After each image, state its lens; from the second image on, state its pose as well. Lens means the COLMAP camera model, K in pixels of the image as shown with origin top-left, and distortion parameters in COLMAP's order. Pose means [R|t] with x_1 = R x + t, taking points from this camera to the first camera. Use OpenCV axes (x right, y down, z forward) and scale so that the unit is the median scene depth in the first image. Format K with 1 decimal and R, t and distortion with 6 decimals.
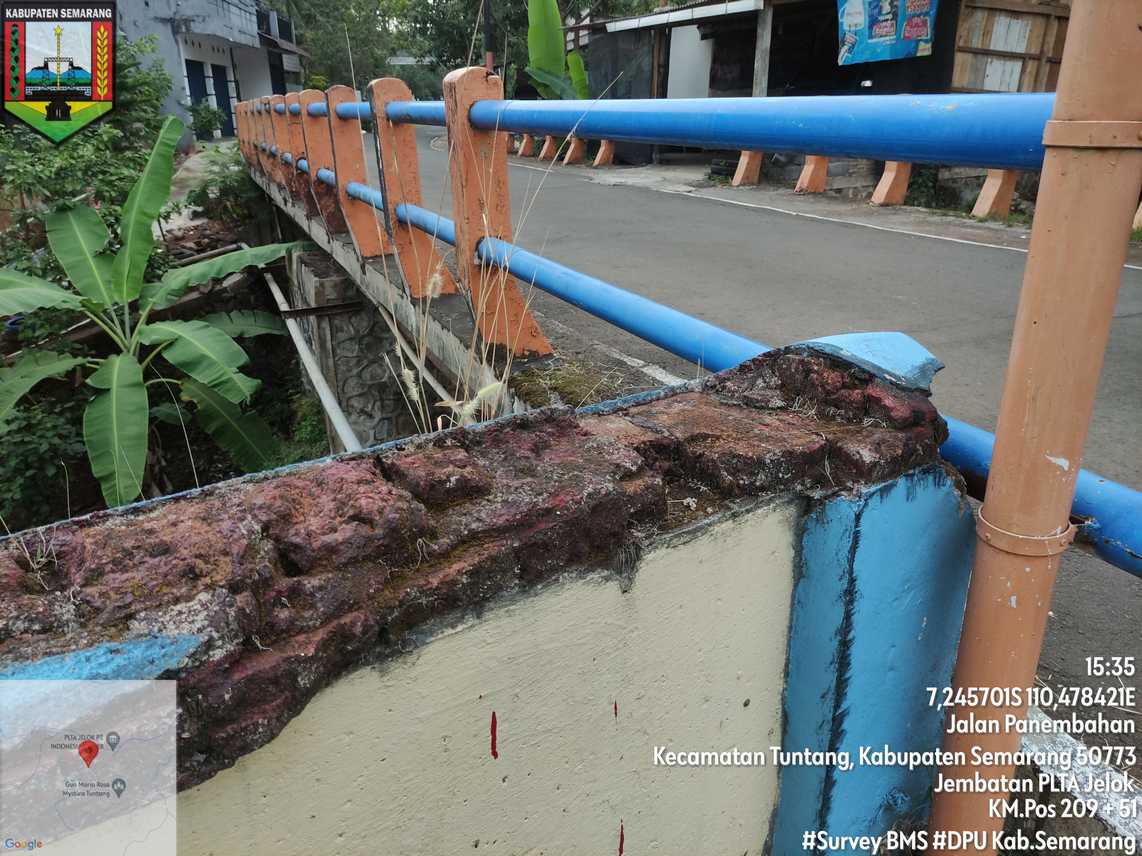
lens RADIAL K [[844.0, 0, 568.1], [0, 844.0, 426.8], [0, 0, 1]] dist [0.058581, -0.058844]
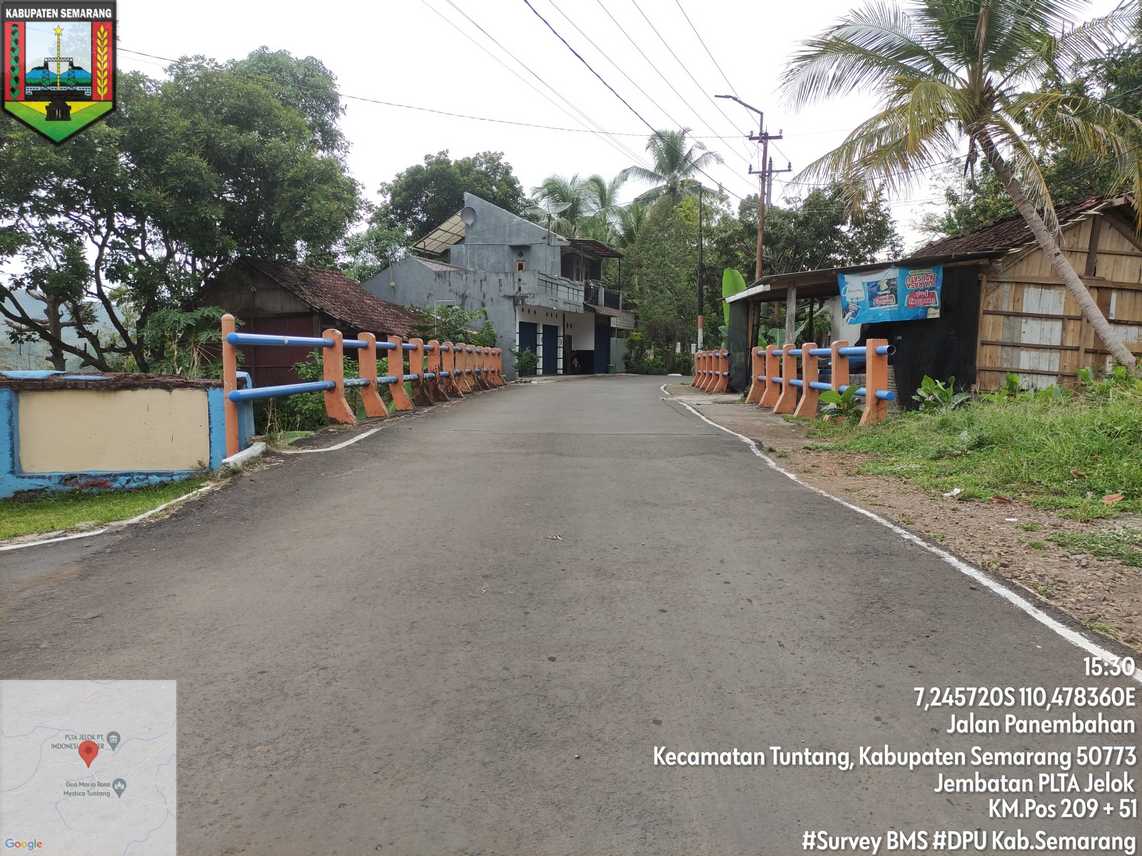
lens RADIAL K [[844.0, 0, 568.8], [0, 844.0, 436.0], [0, 0, 1]] dist [0.058581, -0.058844]
pose [[0.903276, 0.053526, -0.425708, 0.437469], [-0.164269, 0.959733, -0.227878, 0.113912], [0.396368, 0.275768, 0.875697, -0.278811]]
